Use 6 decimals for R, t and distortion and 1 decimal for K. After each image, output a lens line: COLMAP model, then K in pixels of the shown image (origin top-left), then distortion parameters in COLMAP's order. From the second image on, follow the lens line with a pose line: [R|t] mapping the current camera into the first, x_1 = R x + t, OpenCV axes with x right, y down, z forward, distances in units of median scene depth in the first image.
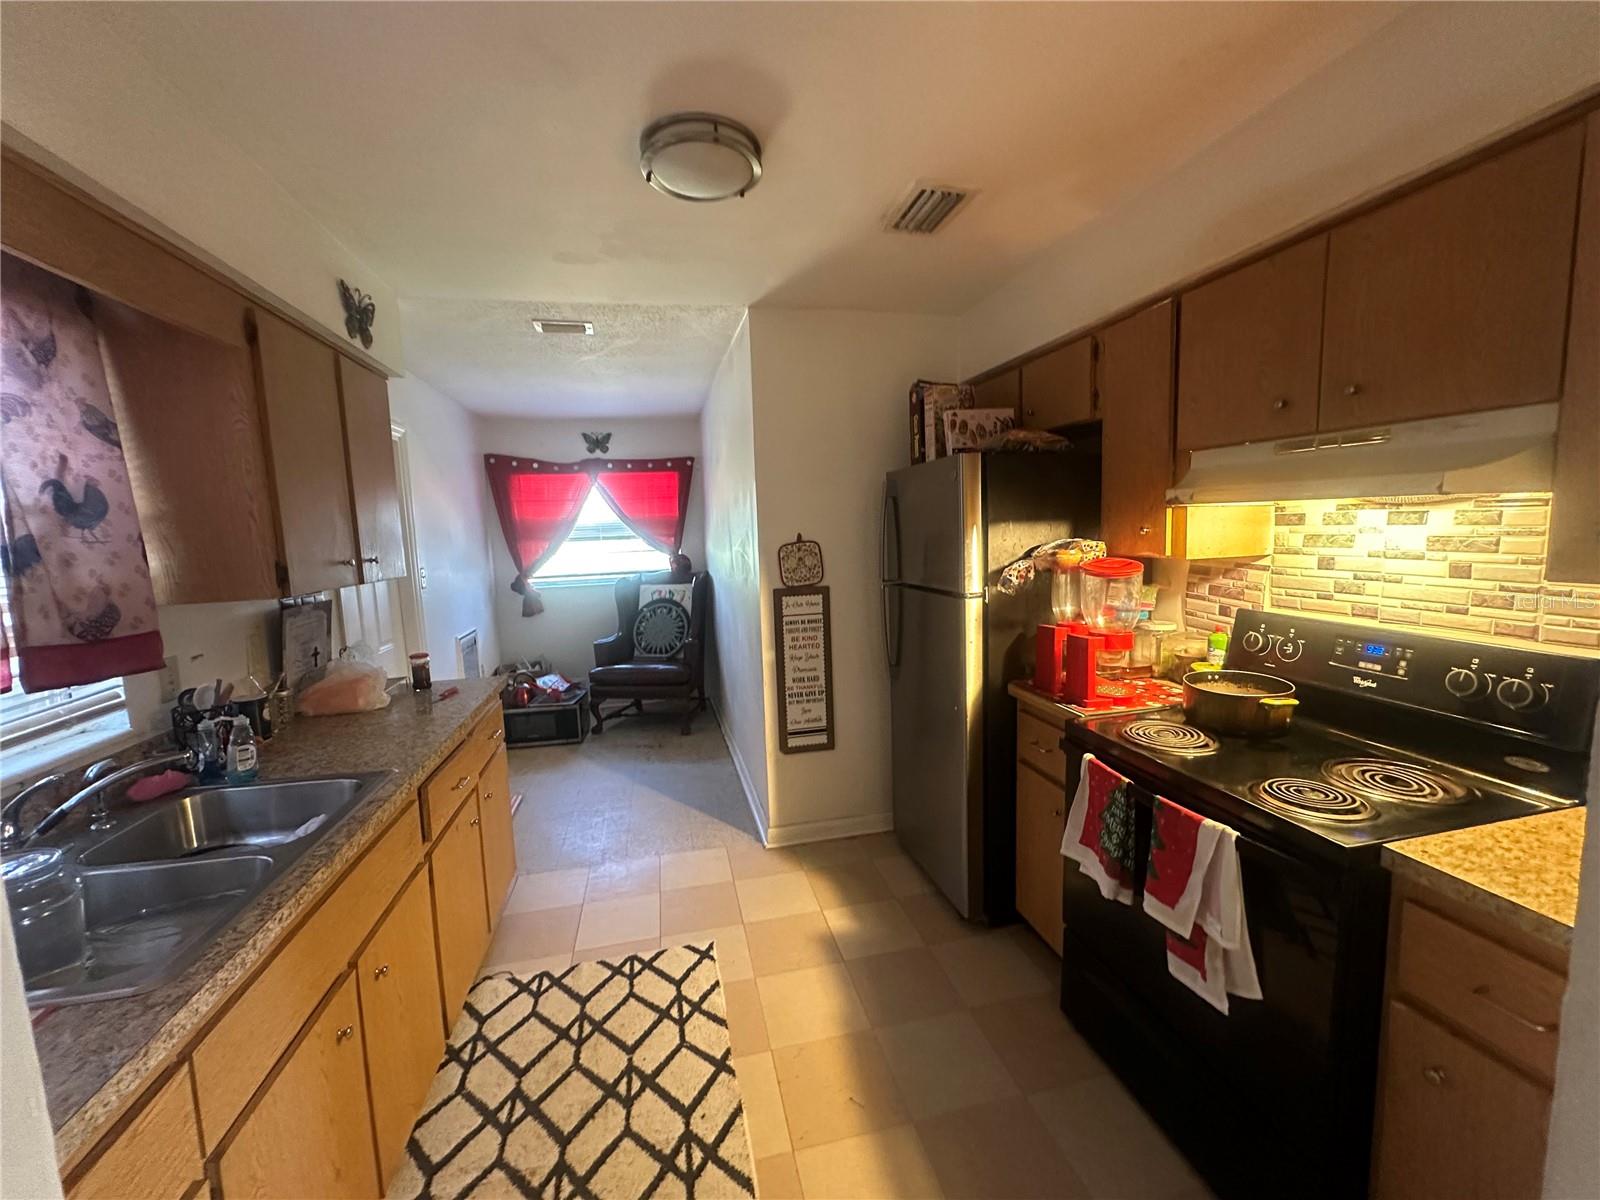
lens RADIAL K [[641.0, 0, 801.6], [0, 641.0, 598.6], [0, 0, 1]] dist [-0.004626, 0.000996]
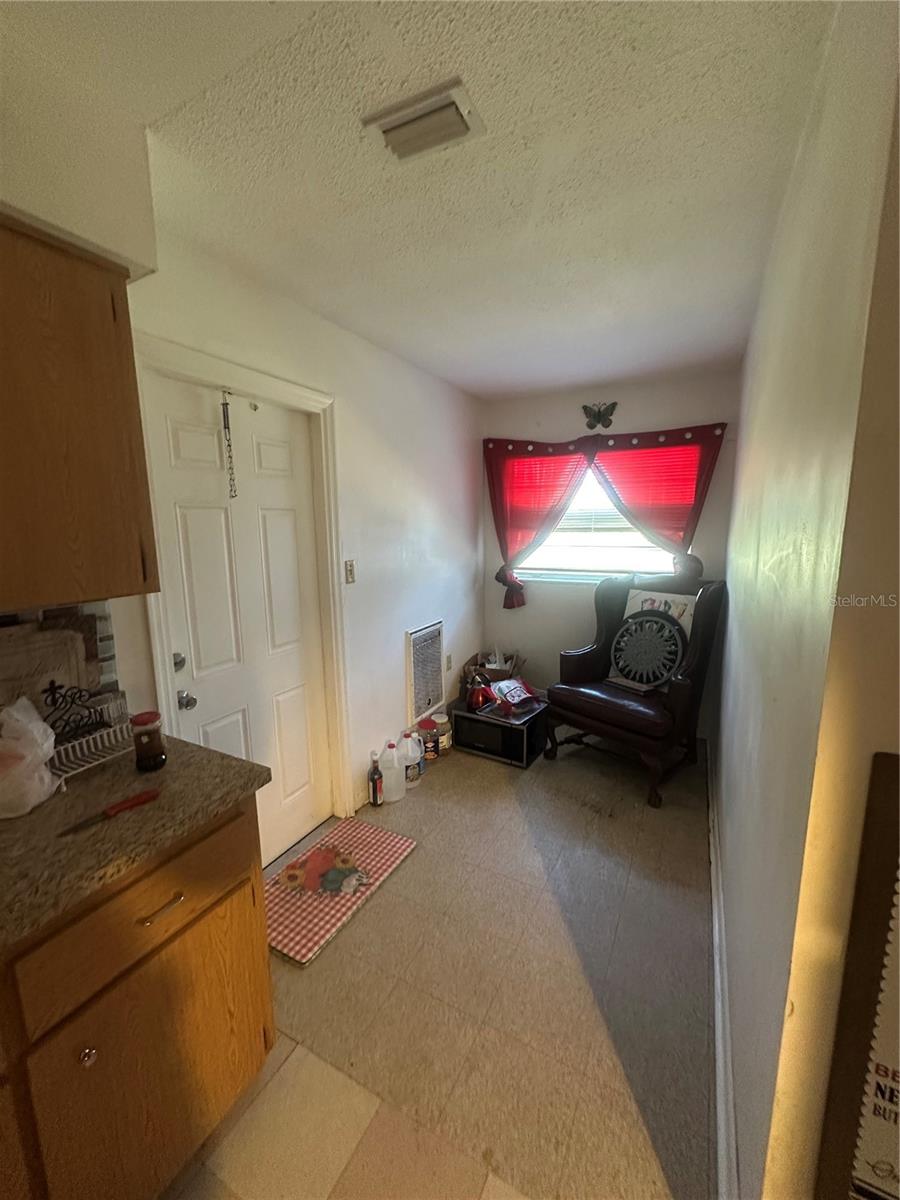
lens RADIAL K [[480.8, 0, 448.5], [0, 480.8, 599.1], [0, 0, 1]] dist [-0.004626, 0.000996]
pose [[0.757824, 0.130375, -0.639301, -0.074221], [-0.087937, 0.991302, 0.097920, -0.107171], [0.646506, -0.017988, 0.762697, 0.848655]]
